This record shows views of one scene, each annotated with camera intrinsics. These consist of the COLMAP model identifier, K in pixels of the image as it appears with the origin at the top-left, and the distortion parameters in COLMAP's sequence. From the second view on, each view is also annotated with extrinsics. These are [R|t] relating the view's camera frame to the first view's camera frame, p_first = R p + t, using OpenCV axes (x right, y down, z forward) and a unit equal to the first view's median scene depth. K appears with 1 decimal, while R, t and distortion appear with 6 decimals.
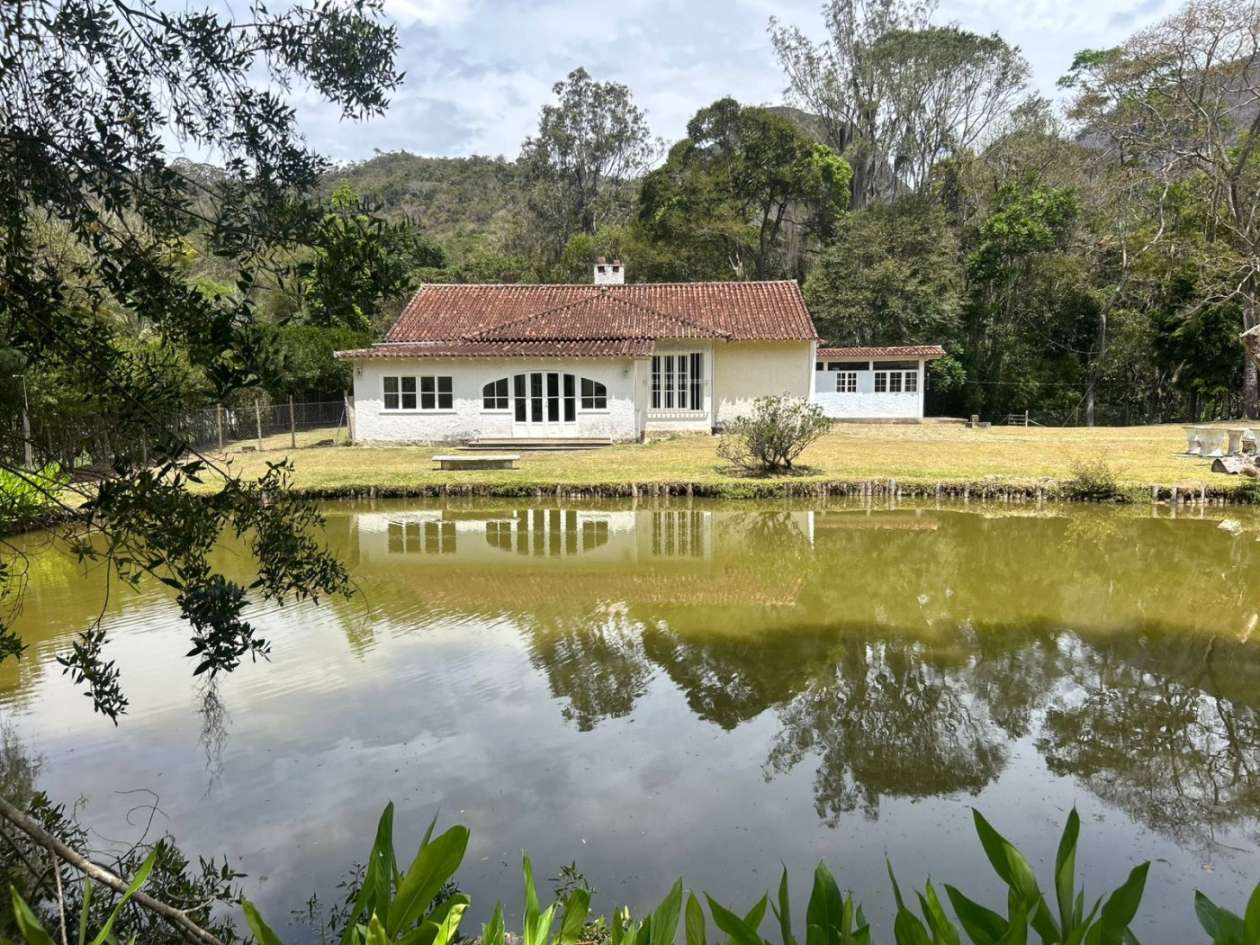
lens RADIAL K [[951.1, 0, 630.0], [0, 951.1, 472.5], [0, 0, 1]] dist [0.057494, -0.072373]
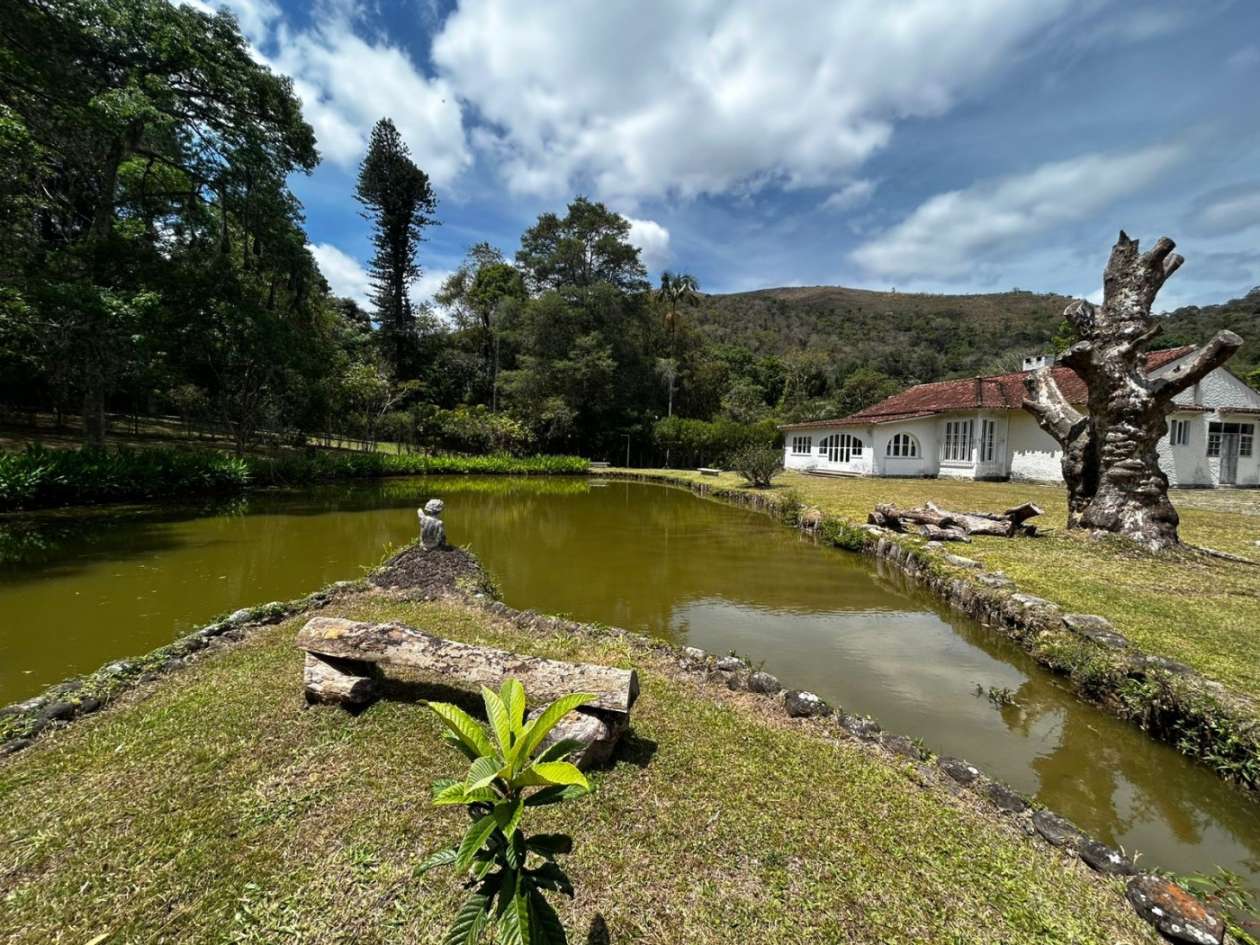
lens RADIAL K [[509.3, 0, 630.9], [0, 509.3, 469.4], [0, 0, 1]] dist [-0.001441, 0.001248]
pose [[0.231782, 0.057116, -0.971089, 0.851514], [-0.111204, 0.993286, 0.031879, -0.029940], [0.966390, 0.100600, 0.236578, 0.455519]]
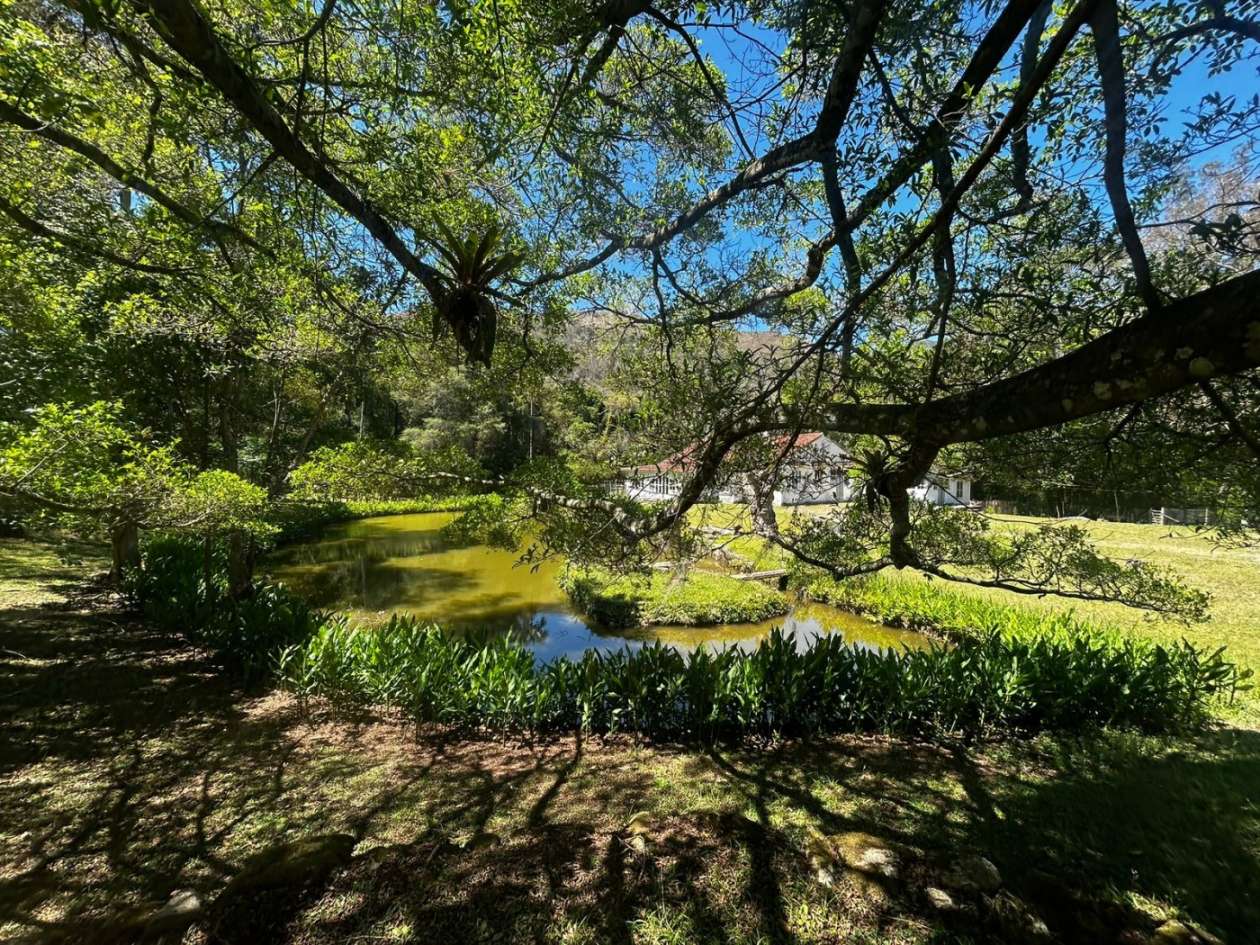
lens RADIAL K [[509.3, 0, 630.9], [0, 509.3, 469.4], [0, 0, 1]] dist [-0.001441, 0.001248]
pose [[0.569982, 0.025548, -0.821260, 1.281827], [-0.081095, 0.996386, -0.025287, -0.091662], [0.817645, 0.081013, 0.569994, 0.044093]]
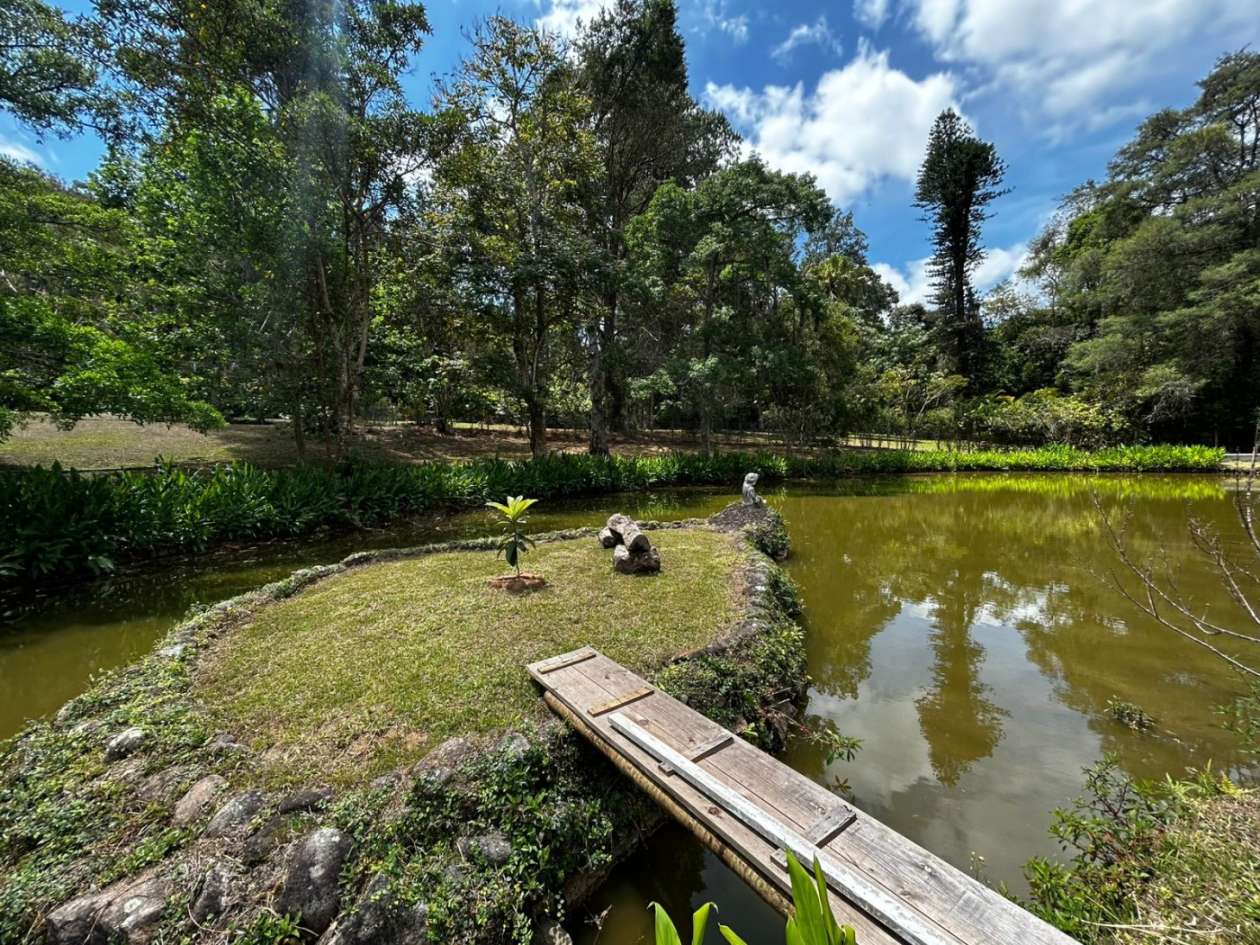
lens RADIAL K [[509.3, 0, 630.9], [0, 509.3, 469.4], [0, 0, 1]] dist [-0.001441, 0.001248]
pose [[-0.742718, 0.053350, -0.667476, 0.887513], [-0.025168, 0.993892, 0.107445, -0.035256], [0.669132, 0.096600, -0.736839, 0.623128]]
